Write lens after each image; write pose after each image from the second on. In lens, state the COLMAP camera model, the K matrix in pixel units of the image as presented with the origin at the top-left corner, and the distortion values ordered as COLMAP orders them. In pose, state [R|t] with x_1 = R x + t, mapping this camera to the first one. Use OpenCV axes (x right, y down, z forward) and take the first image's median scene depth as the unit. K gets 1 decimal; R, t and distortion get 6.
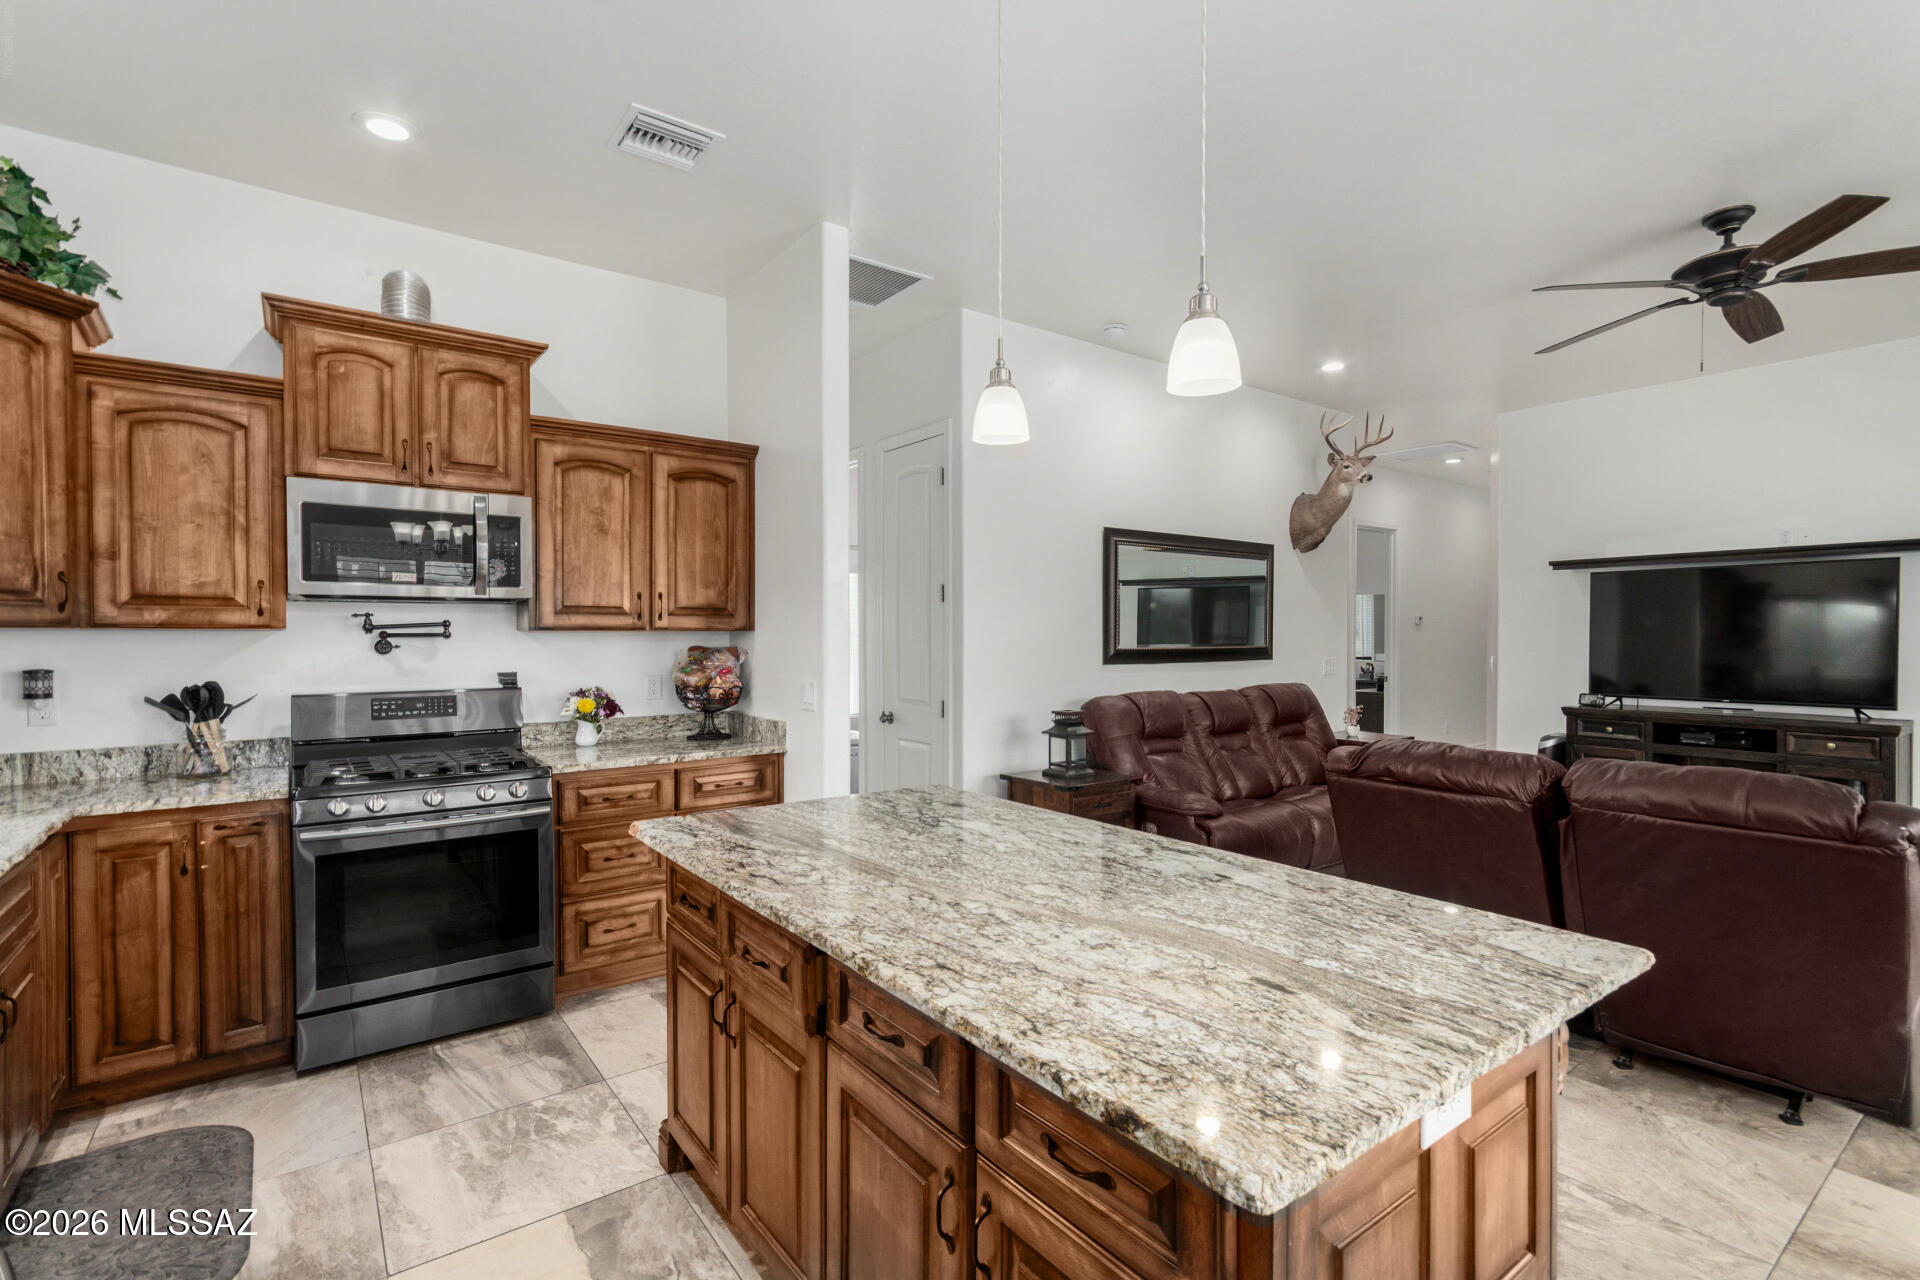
lens RADIAL K [[891.3, 0, 977.0], [0, 891.3, 642.0], [0, 0, 1]] dist [0.014821, -0.000771]
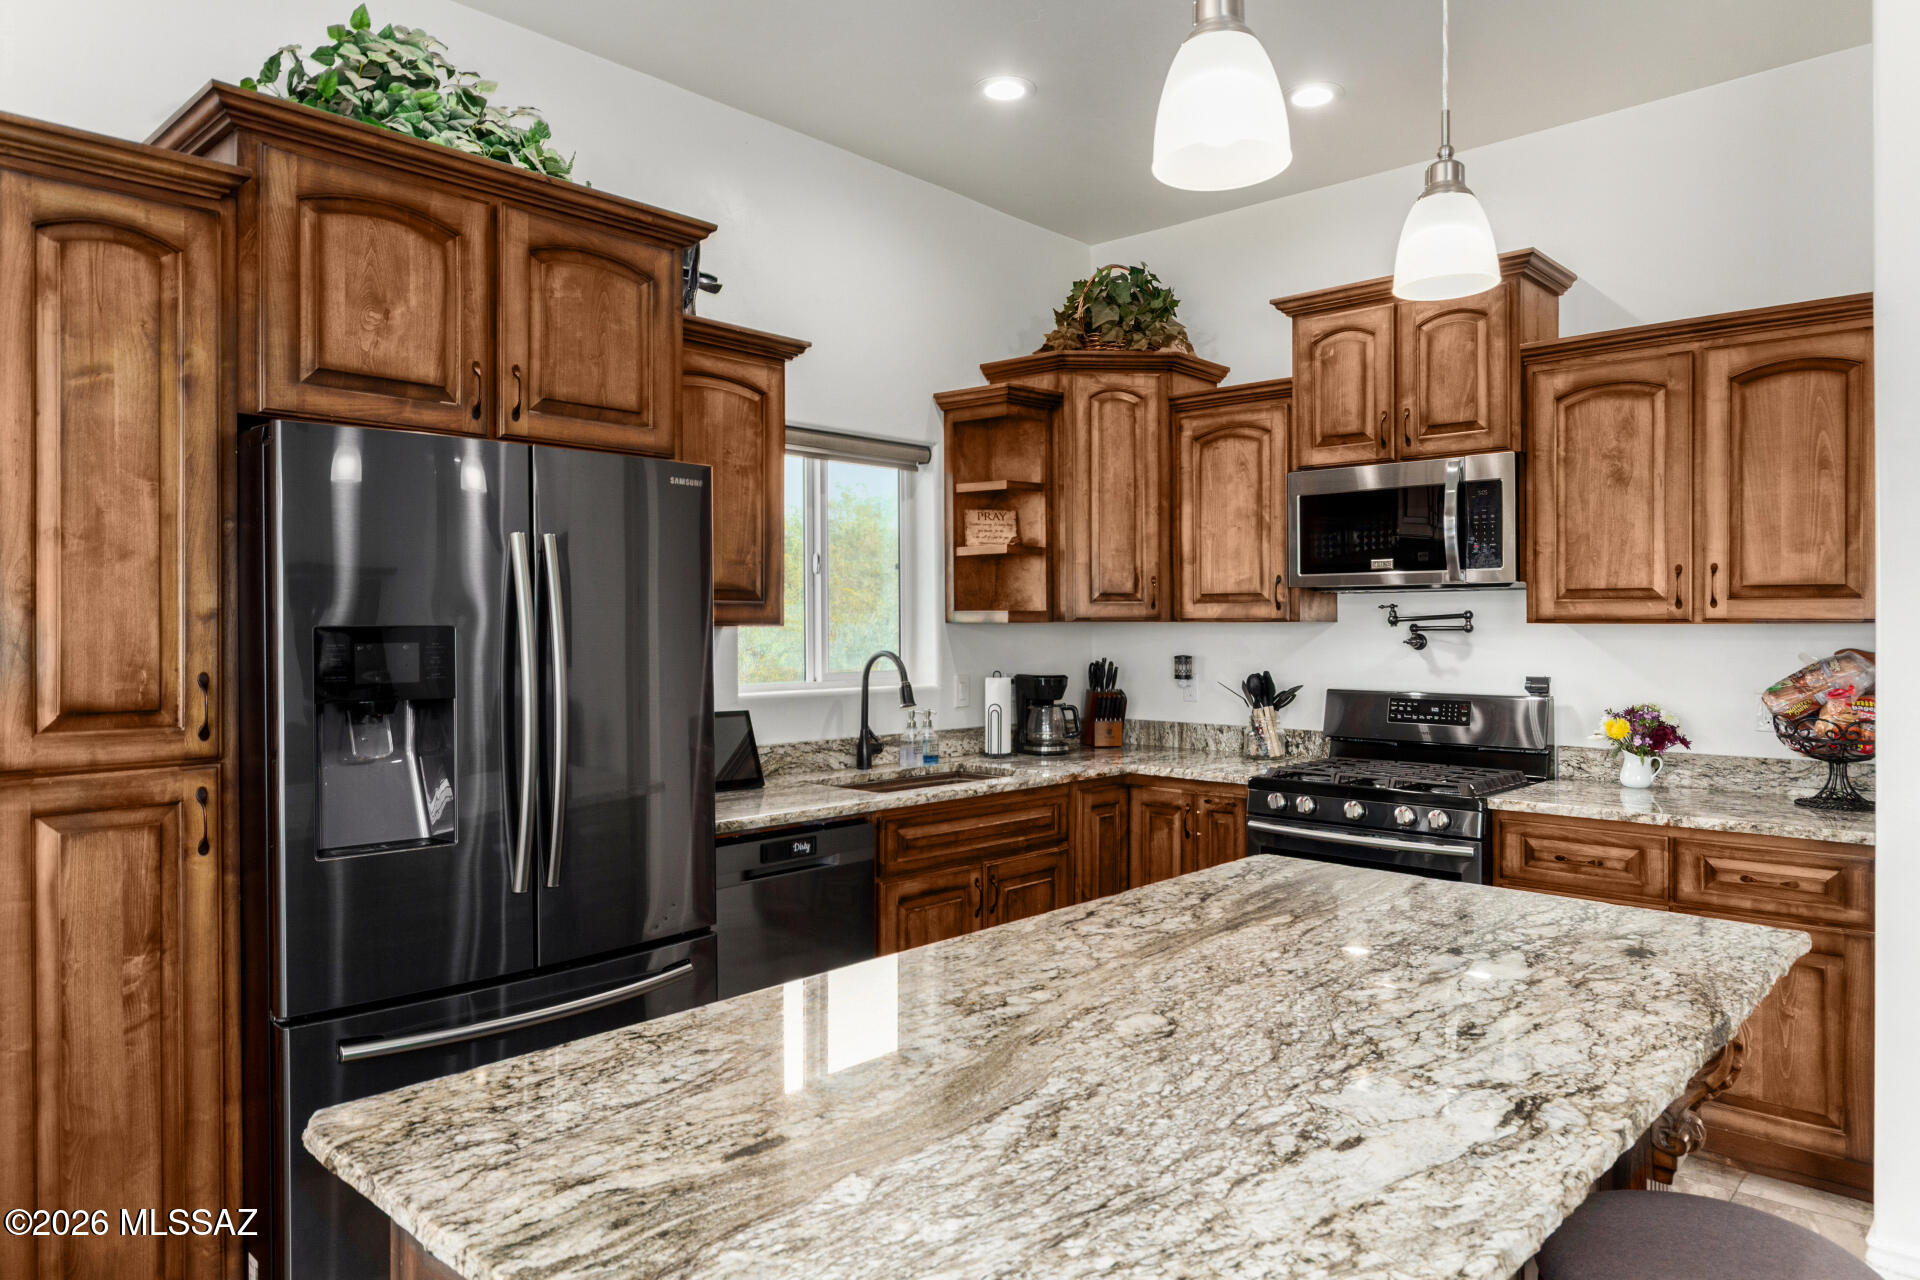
lens RADIAL K [[1204.3, 0, 970.0], [0, 1204.3, 628.6], [0, 0, 1]] dist [-0.002498, -0.001299]
pose [[0.178116, 0.003262, -0.984004, 0.509556], [-0.011402, 0.999934, 0.001251, -0.004696], [0.983943, 0.010996, 0.178142, 0.403792]]
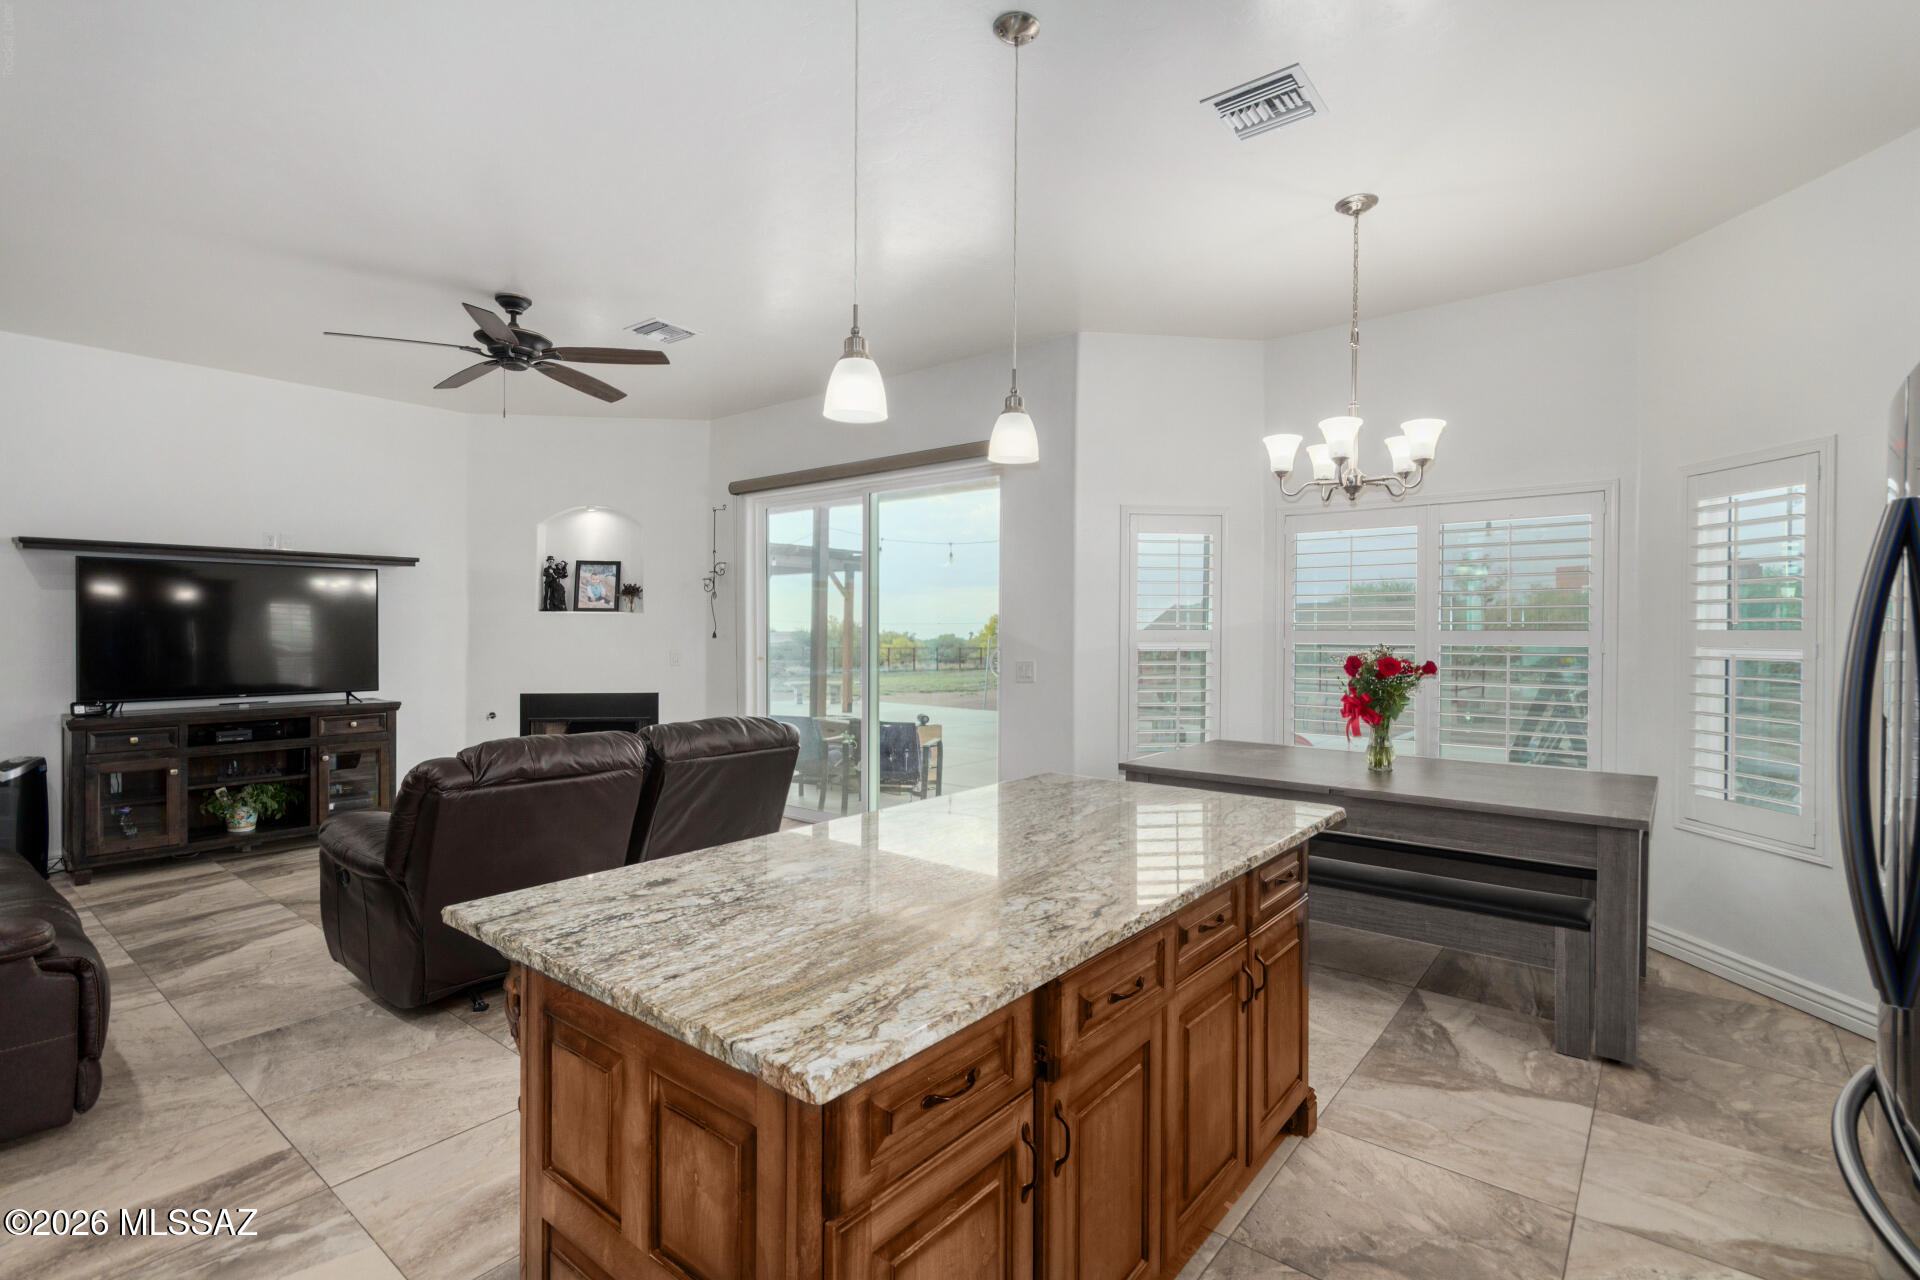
lens RADIAL K [[891.3, 0, 964.5], [0, 891.3, 637.5], [0, 0, 1]] dist [0.014821, -0.000771]
pose [[-0.241347, -0.009789, 0.970390, -0.617514], [0.010652, 0.999862, 0.012735, -0.008730], [-0.970380, 0.013411, -0.241209, 0.786376]]
